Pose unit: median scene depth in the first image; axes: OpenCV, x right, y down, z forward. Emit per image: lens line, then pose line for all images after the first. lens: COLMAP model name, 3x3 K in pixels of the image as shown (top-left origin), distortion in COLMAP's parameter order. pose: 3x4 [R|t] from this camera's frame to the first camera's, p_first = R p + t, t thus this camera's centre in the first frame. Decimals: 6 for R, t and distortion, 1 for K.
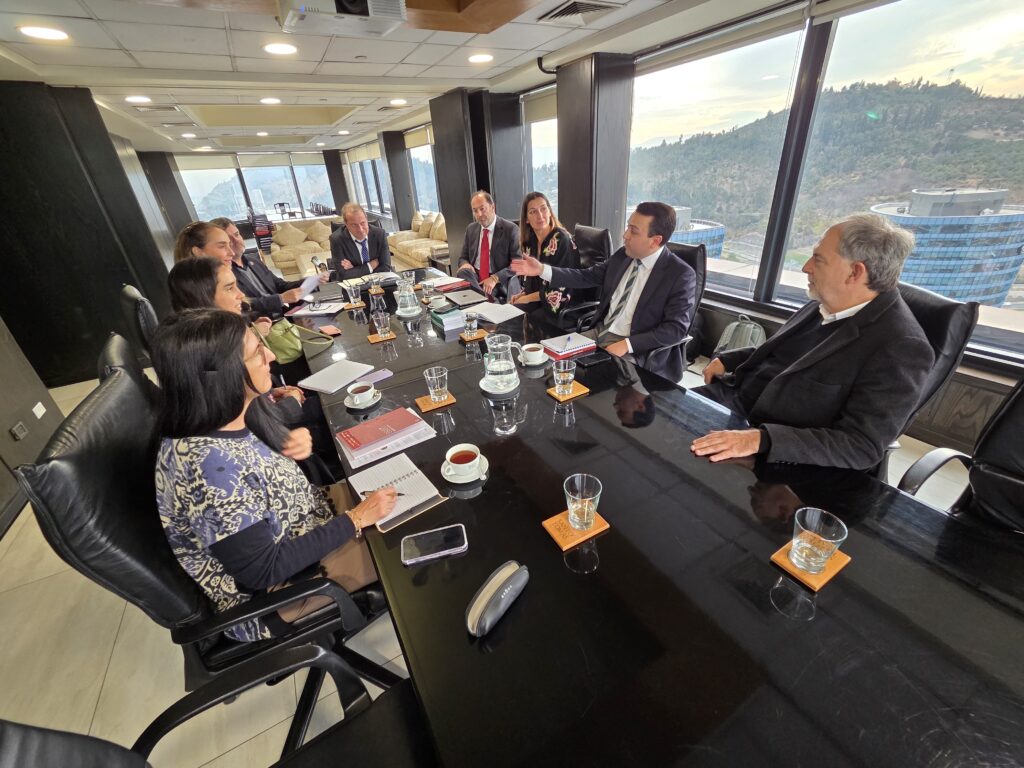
lens RADIAL K [[416.8, 0, 512.0], [0, 416.8, 384.0], [0, 0, 1]] dist [-0.008036, -0.000001]
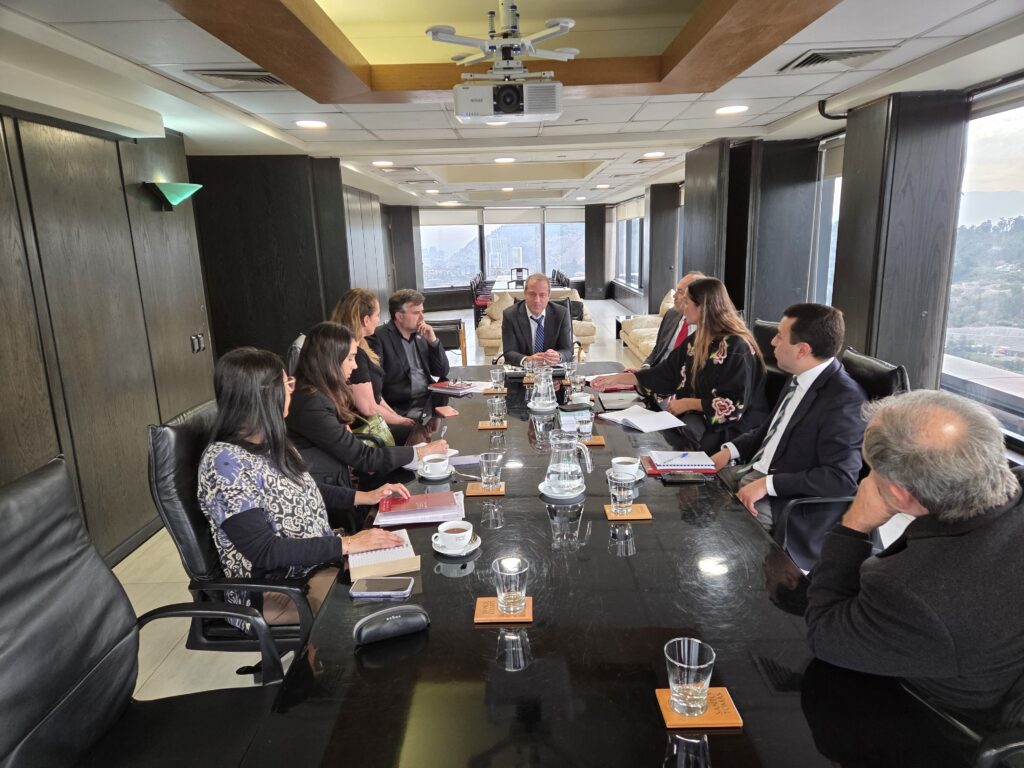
lens RADIAL K [[685.9, 0, 511.3], [0, 685.9, 413.8], [0, 0, 1]] dist [0.006348, -0.001256]
pose [[0.862689, 0.151834, -0.482404, 0.239228], [-0.247999, 0.958315, -0.141876, 0.035107], [0.440754, 0.242030, 0.864383, -0.130182]]
